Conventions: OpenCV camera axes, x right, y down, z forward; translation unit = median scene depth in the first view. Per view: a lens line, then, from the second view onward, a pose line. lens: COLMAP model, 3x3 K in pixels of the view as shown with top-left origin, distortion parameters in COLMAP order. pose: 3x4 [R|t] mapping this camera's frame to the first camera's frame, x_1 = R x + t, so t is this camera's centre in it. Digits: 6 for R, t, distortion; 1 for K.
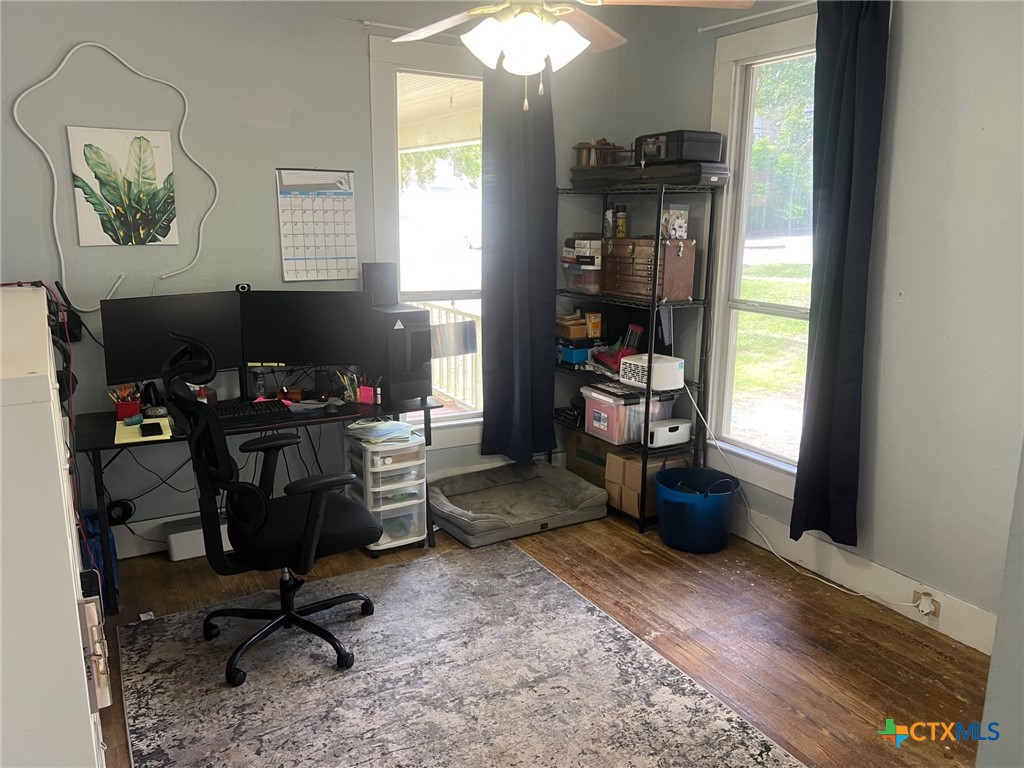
lens RADIAL K [[787.3, 0, 511.8], [0, 787.3, 386.6], [0, 0, 1]] dist [0.080194, -0.083984]
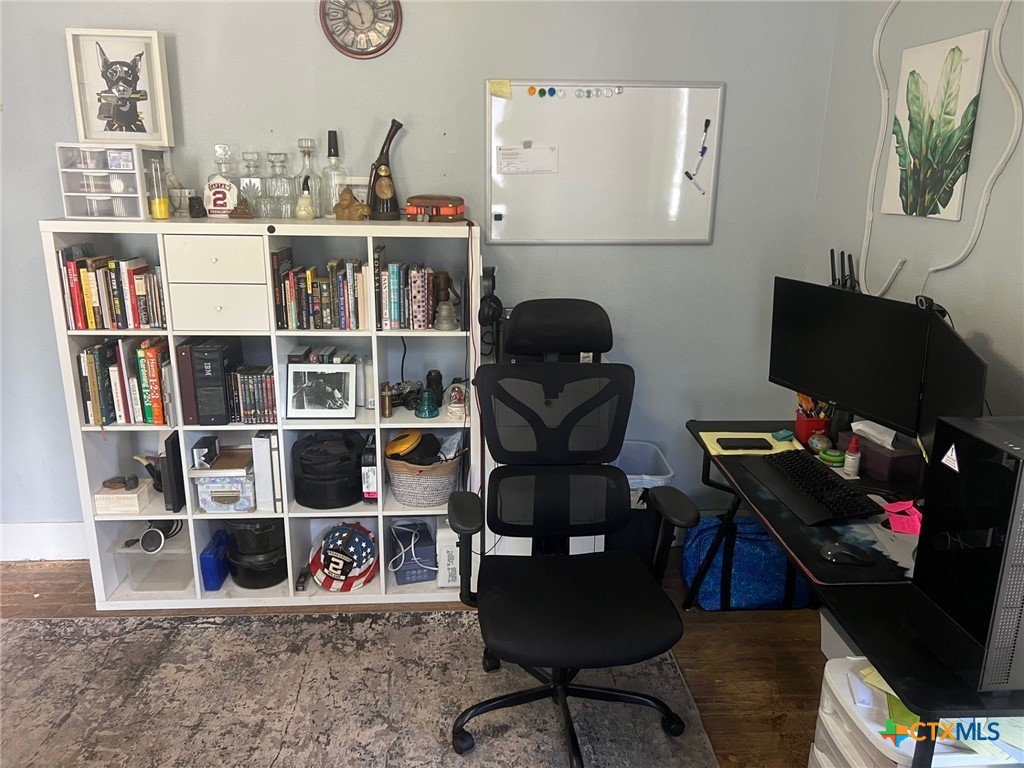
lens RADIAL K [[787.3, 0, 514.0], [0, 787.3, 376.6], [0, 0, 1]] dist [0.080194, -0.083984]
pose [[-0.464666, 0.225912, -0.856183, 0.280210], [-0.197131, 0.916250, 0.348747, -0.210552], [0.863264, 0.330831, -0.381216, 0.957896]]
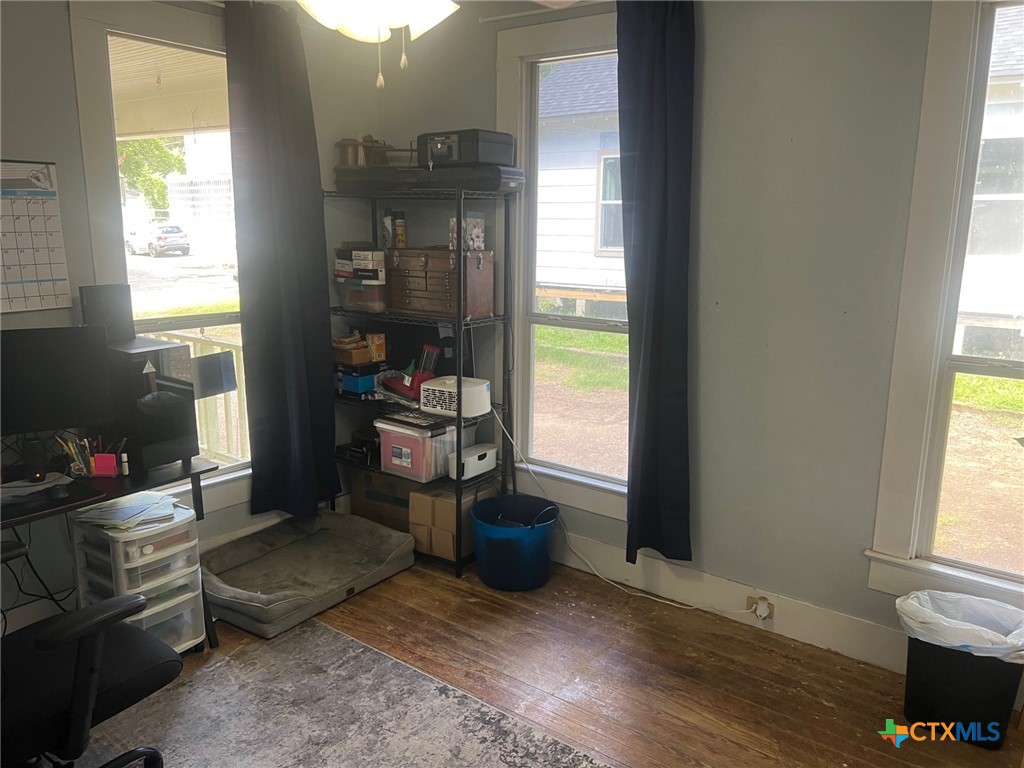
lens RADIAL K [[787.3, 0, 515.7], [0, 787.3, 382.9], [0, 0, 1]] dist [0.080194, -0.083984]
pose [[0.918820, -0.081148, 0.386244, -0.114658], [0.084051, 0.996417, 0.009396, -0.040750], [-0.385623, 0.023831, 0.922349, 0.160053]]
